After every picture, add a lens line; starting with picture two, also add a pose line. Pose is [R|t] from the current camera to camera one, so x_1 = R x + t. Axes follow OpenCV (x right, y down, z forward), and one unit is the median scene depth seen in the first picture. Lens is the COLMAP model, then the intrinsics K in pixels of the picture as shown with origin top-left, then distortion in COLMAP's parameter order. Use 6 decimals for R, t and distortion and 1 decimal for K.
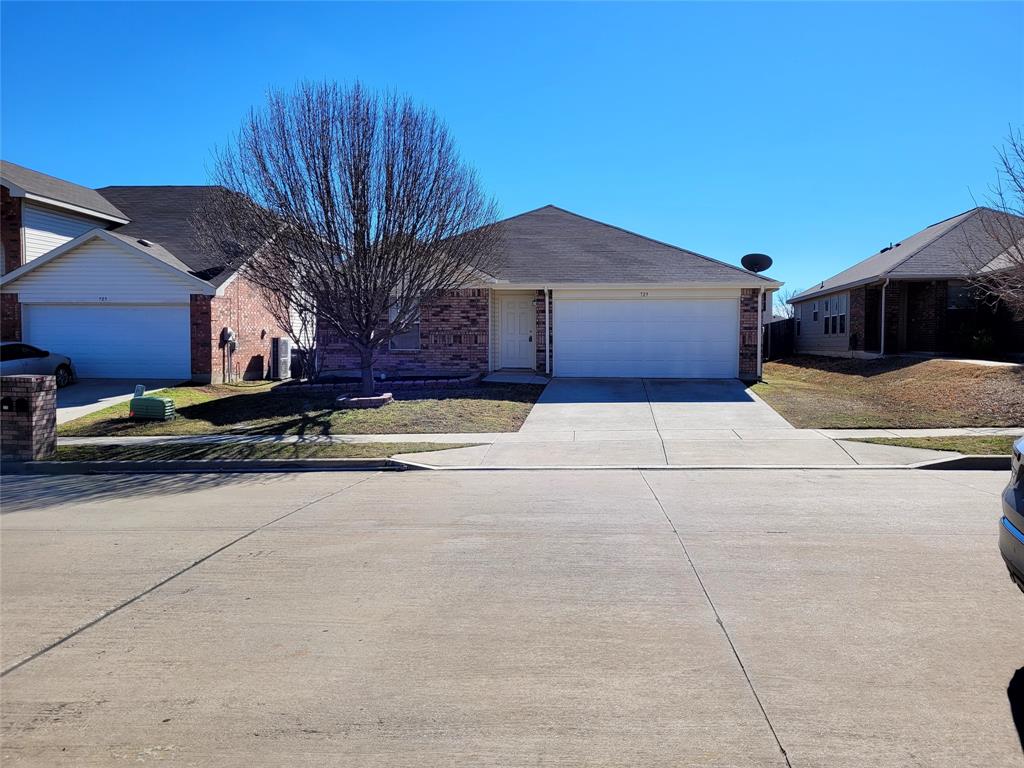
lens RADIAL K [[783.7, 0, 516.0], [0, 783.7, 382.8], [0, 0, 1]] dist [0.011068, 0.003773]
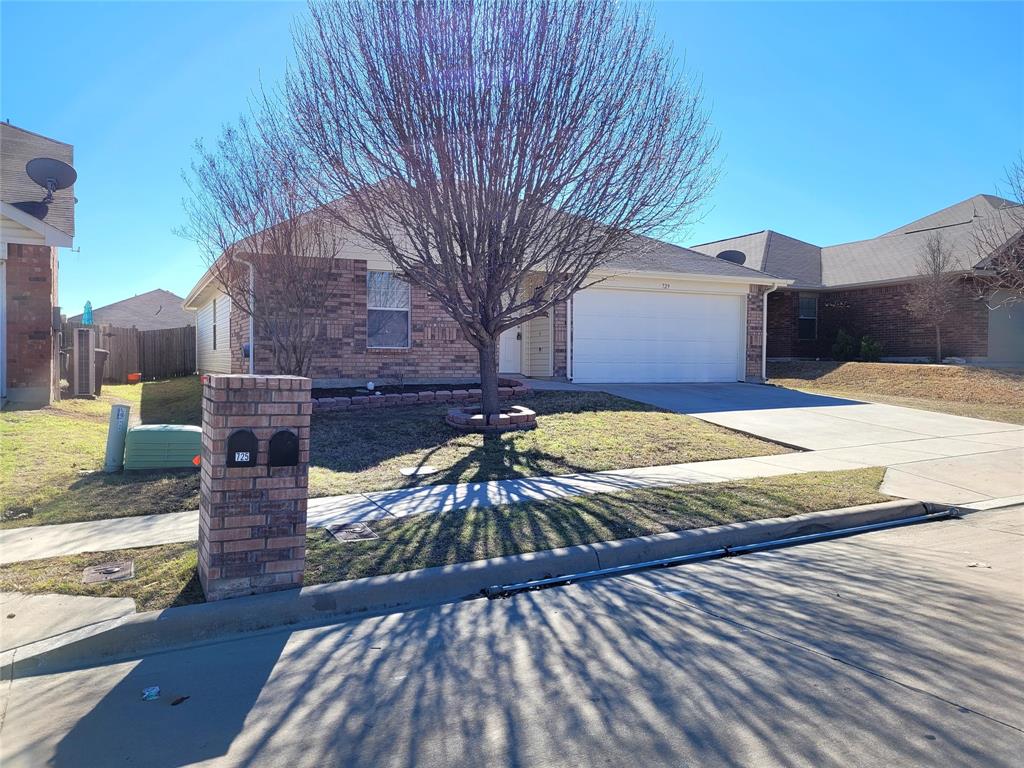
lens RADIAL K [[783.7, 0, 511.5], [0, 783.7, 385.1], [0, 0, 1]] dist [0.011068, 0.003773]
pose [[0.832769, -0.014715, 0.553426, -0.451399], [0.025795, 0.999592, -0.012237, 0.002732], [-0.553020, 0.024466, 0.832809, 0.366237]]
